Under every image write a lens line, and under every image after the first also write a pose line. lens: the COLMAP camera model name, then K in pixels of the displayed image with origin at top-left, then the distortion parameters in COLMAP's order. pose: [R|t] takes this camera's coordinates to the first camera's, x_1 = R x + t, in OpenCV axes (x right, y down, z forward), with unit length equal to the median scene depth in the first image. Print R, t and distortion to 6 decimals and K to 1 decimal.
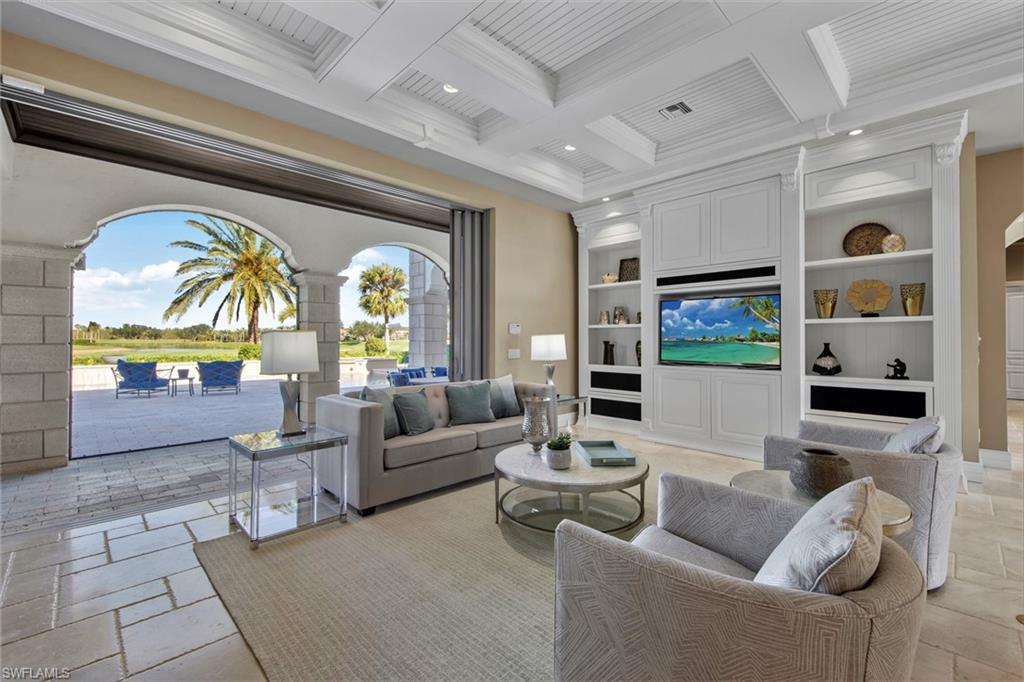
lens RADIAL K [[431.6, 0, 510.0], [0, 431.6, 338.9], [0, 0, 1]] dist [0.003494, 0.000372]
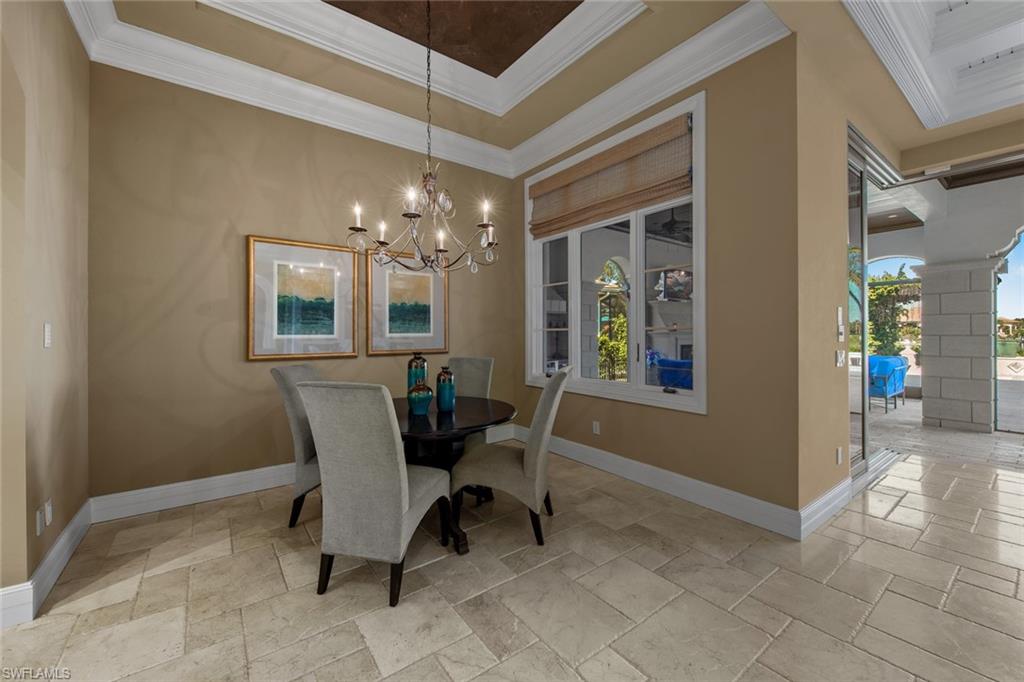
lens RADIAL K [[405.5, 0, 514.1], [0, 405.5, 334.8], [0, 0, 1]] dist [0.002108, 0.000131]
pose [[-0.141736, 0.003244, -0.989899, 0.324955], [0.006800, 0.999974, 0.002304, -0.001079], [0.989881, -0.006404, -0.141754, -0.185676]]
